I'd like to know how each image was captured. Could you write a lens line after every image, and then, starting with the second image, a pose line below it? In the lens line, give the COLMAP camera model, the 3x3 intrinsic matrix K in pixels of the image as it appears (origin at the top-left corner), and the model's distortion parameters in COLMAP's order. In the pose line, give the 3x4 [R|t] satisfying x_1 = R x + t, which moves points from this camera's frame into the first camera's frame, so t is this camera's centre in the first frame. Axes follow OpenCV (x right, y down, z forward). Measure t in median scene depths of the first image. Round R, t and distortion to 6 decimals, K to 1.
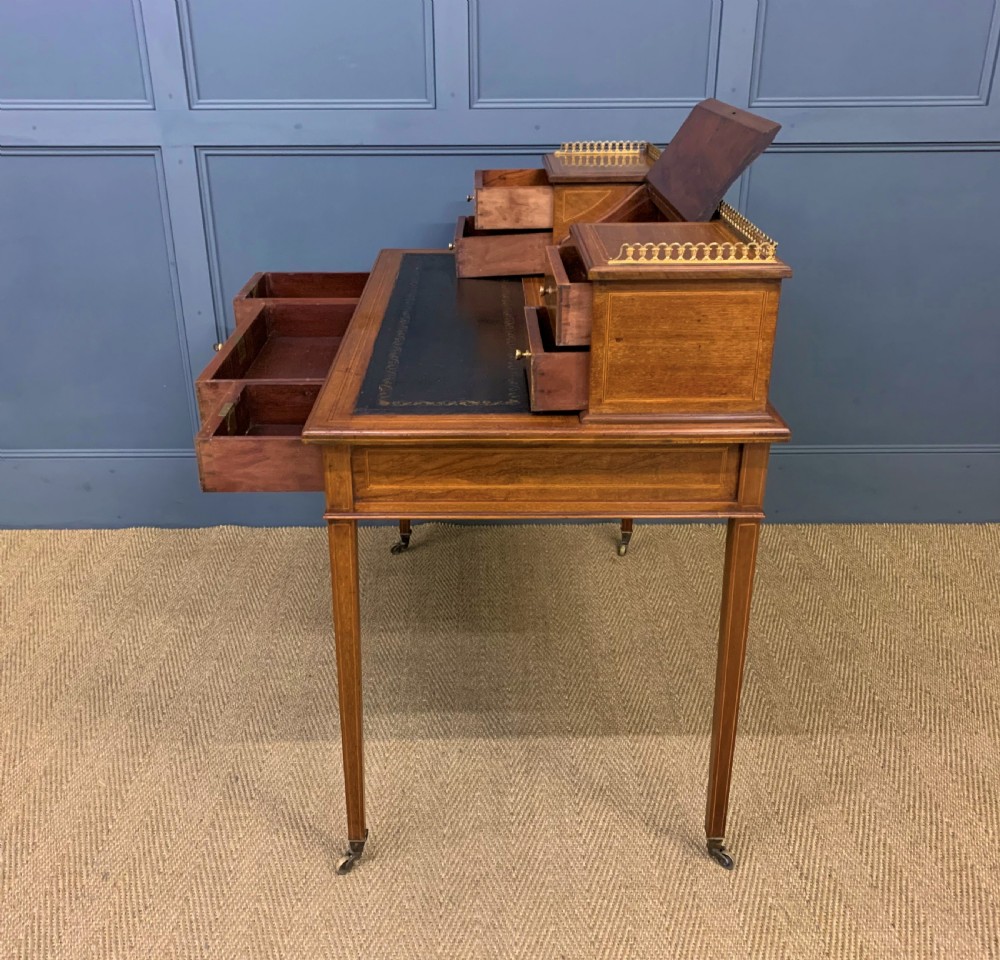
lens RADIAL K [[1025.6, 0, 492.3], [0, 1025.6, 478.2], [0, 0, 1]] dist [0.018644, 0.003460]
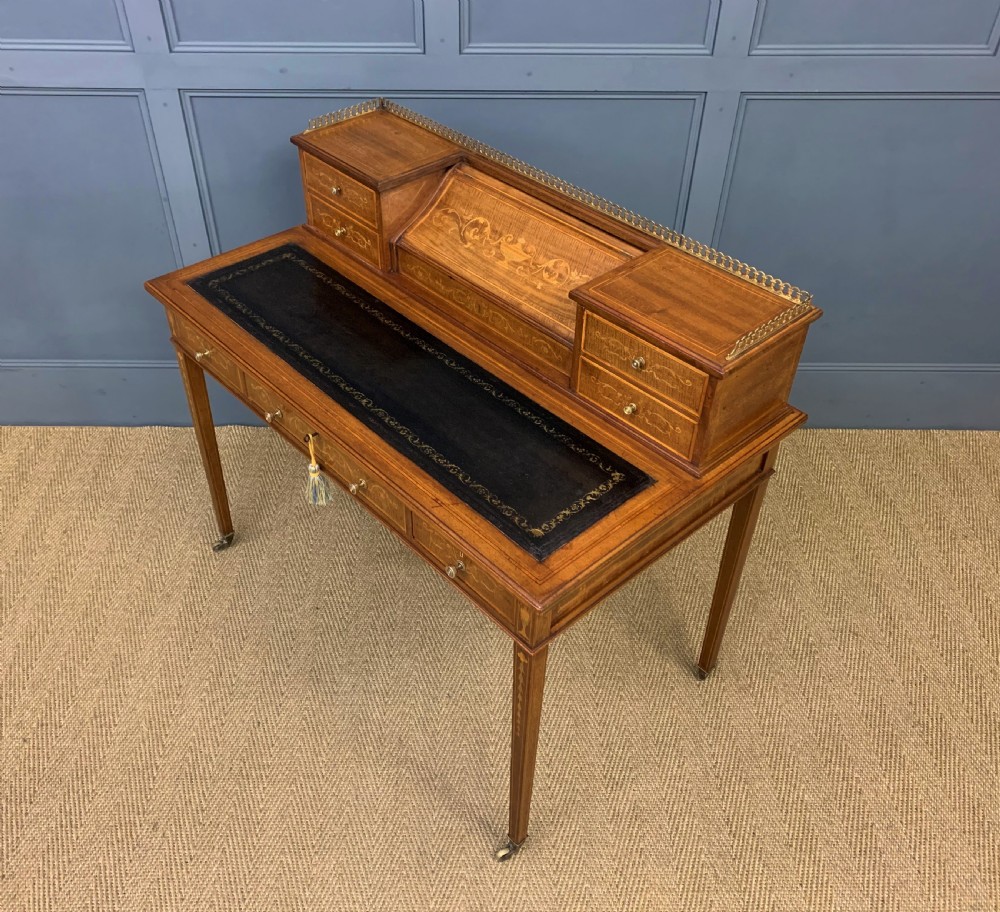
lens RADIAL K [[937.5, 0, 477.0], [0, 937.5, 447.8], [0, 0, 1]] dist [0.020906, -0.000004]
pose [[0.999936, 0.011022, 0.002638, -0.004752], [-0.011319, 0.959552, 0.281303, -0.291564], [0.000570, -0.281314, 0.959616, 0.052527]]
